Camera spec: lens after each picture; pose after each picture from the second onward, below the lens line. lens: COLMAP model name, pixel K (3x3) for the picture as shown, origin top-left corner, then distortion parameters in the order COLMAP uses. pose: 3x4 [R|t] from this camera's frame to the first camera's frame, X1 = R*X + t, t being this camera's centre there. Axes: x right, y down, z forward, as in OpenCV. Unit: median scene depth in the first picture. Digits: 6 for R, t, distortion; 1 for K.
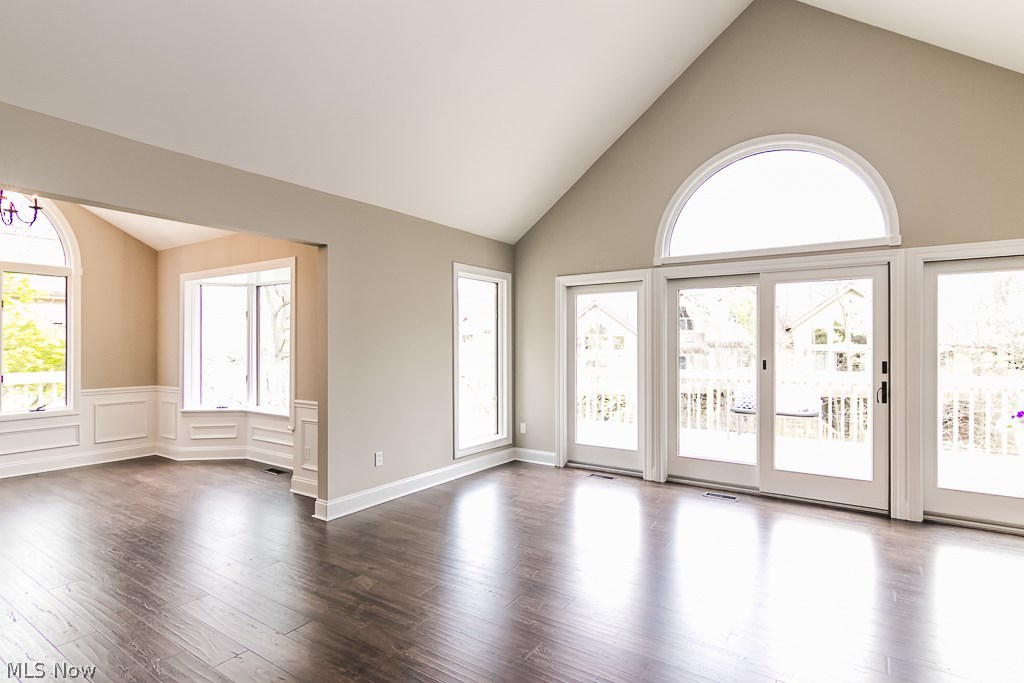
lens RADIAL K [[526.6, 0, 503.7], [0, 526.6, 345.3], [0, 0, 1]] dist [-0.014943, 0.004994]
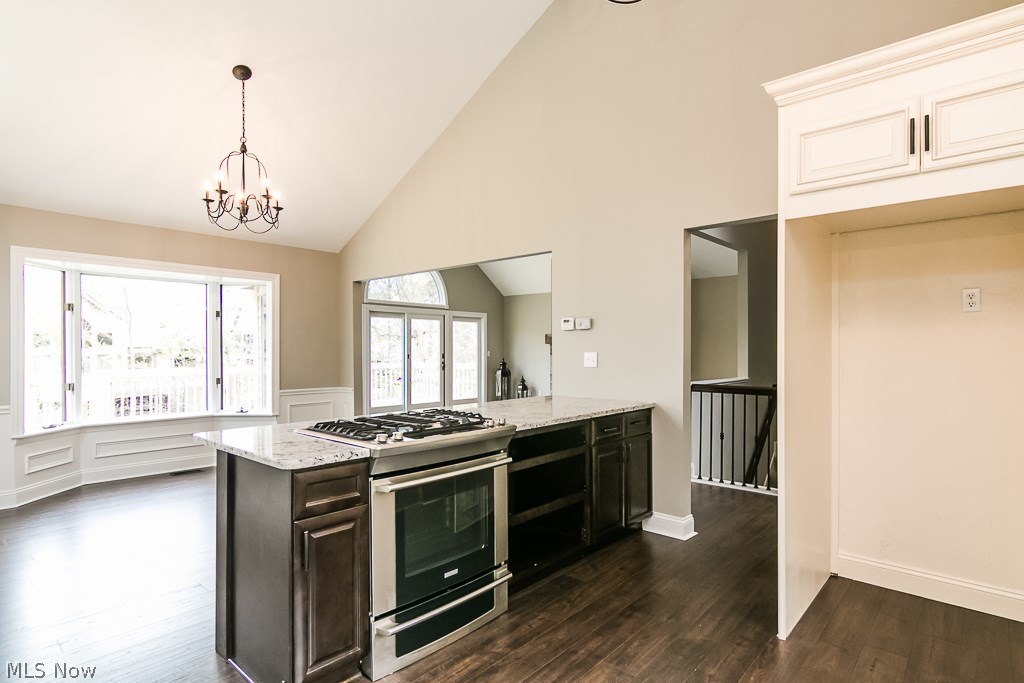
lens RADIAL K [[555.7, 0, 510.0], [0, 555.7, 351.9], [0, 0, 1]] dist [-0.004250, -0.000942]
pose [[0.114161, -0.009902, 0.993413, -1.580543], [-0.008559, 0.999903, 0.010950, -0.008460], [-0.993425, -0.009752, 0.114065, 0.299487]]
